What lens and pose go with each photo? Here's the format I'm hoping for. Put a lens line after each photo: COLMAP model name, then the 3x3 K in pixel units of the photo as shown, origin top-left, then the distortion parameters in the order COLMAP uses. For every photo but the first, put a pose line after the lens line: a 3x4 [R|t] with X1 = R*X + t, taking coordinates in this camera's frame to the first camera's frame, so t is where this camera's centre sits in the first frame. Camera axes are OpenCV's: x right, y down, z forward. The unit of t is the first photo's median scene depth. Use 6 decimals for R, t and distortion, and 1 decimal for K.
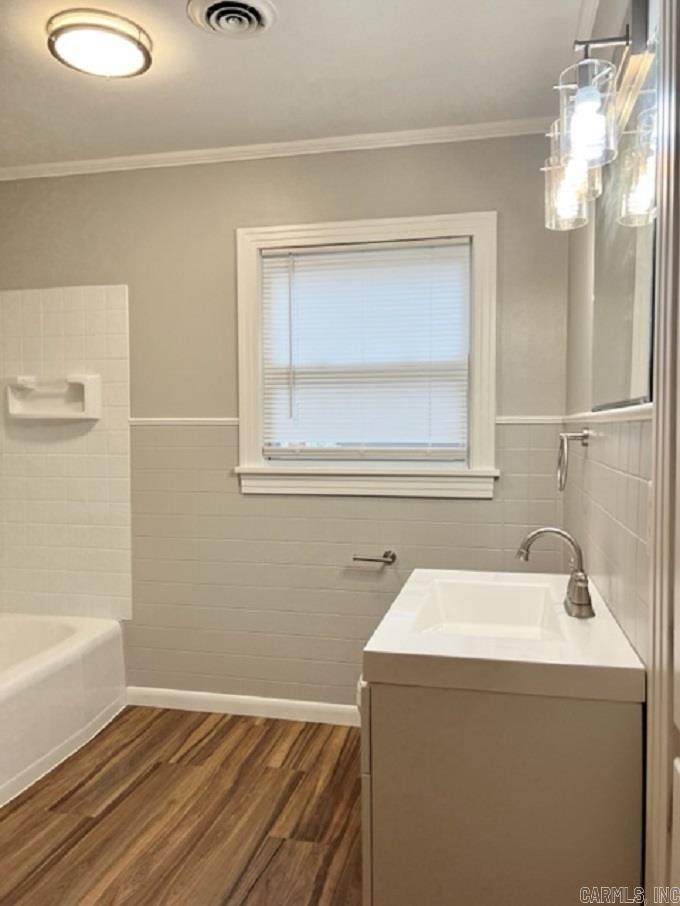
lens RADIAL K [[690.2, 0, 344.4], [0, 690.2, 456.2], [0, 0, 1]] dist [0.103132, -0.114928]
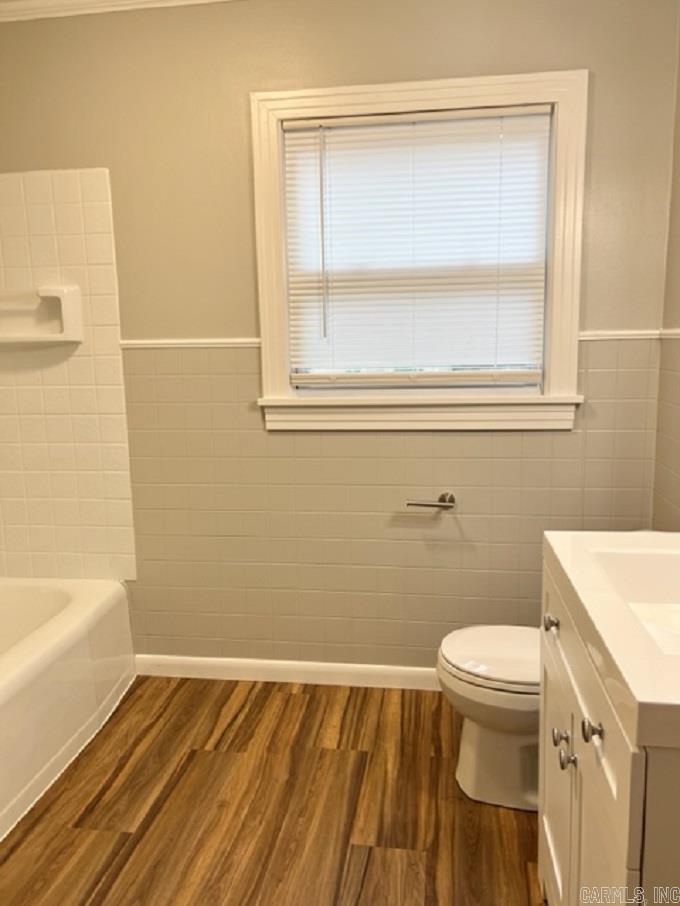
lens RADIAL K [[683.4, 0, 345.5], [0, 683.4, 450.9], [0, 0, 1]] dist [0.059293, -0.067120]
pose [[0.995784, -0.029567, 0.086833, -0.132104], [0.019419, 0.993121, 0.115469, -0.015199], [-0.089649, -0.113296, 0.989508, 0.185092]]
